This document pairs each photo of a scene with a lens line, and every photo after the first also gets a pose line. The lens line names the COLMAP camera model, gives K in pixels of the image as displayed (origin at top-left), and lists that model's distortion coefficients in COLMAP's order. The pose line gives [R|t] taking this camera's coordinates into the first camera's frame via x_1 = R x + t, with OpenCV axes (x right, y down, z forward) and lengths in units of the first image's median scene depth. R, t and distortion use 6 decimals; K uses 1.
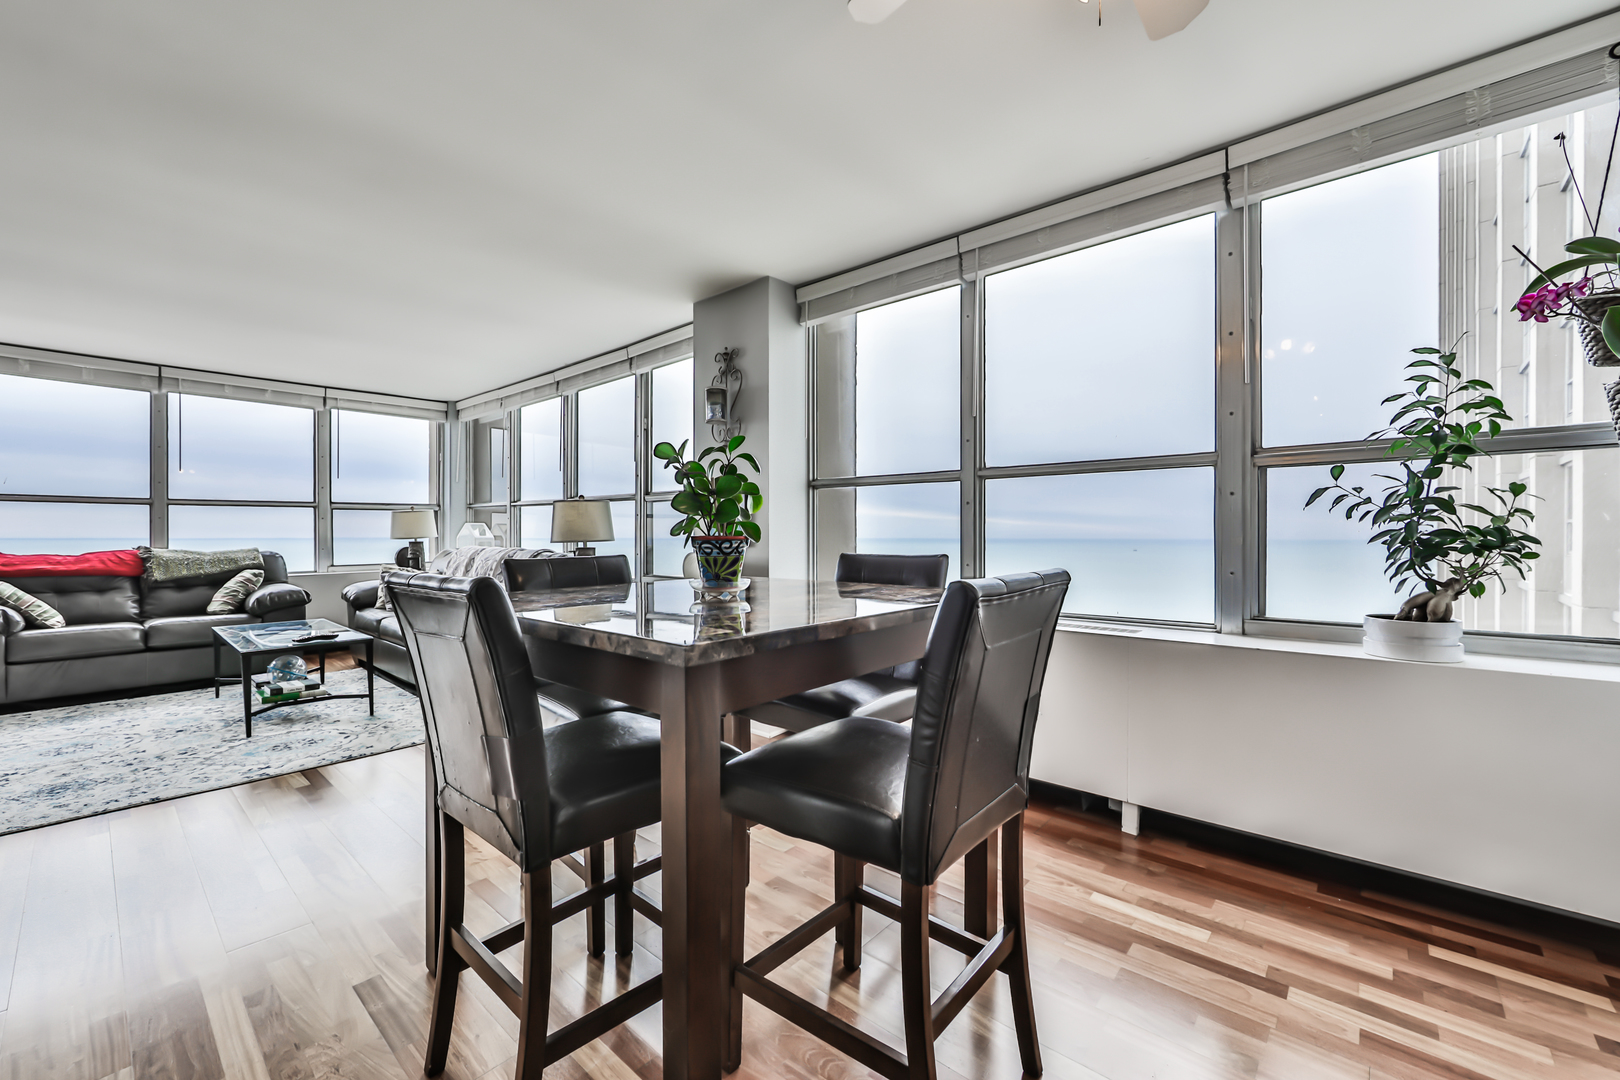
lens RADIAL K [[650.7, 0, 810.0], [0, 650.7, 540.0], [0, 0, 1]] dist [-0.000630, -0.000253]
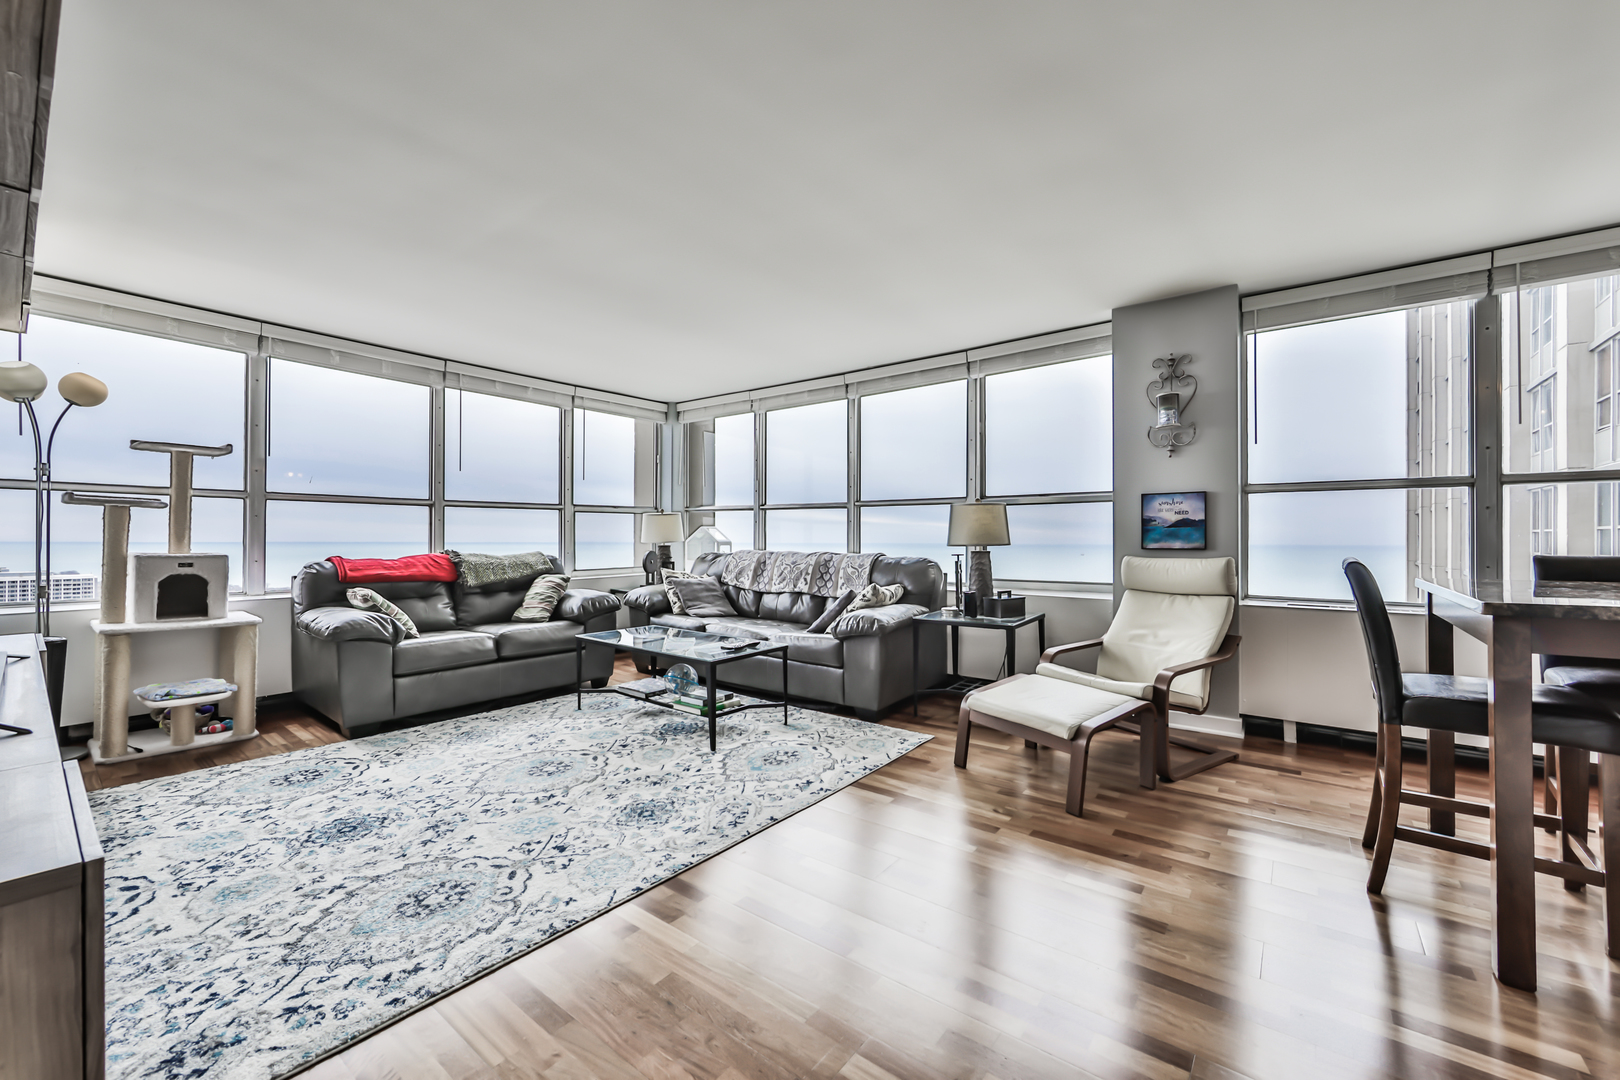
lens RADIAL K [[634.5, 0, 810.0], [0, 634.5, 540.0], [0, 0, 1]] dist [-0.002147, -0.000271]
pose [[0.997786, 0.001867, 0.066487, -0.576597], [-0.001478, 0.999981, -0.005904, -0.000100], [-0.066497, 0.005792, 0.997770, 0.045247]]
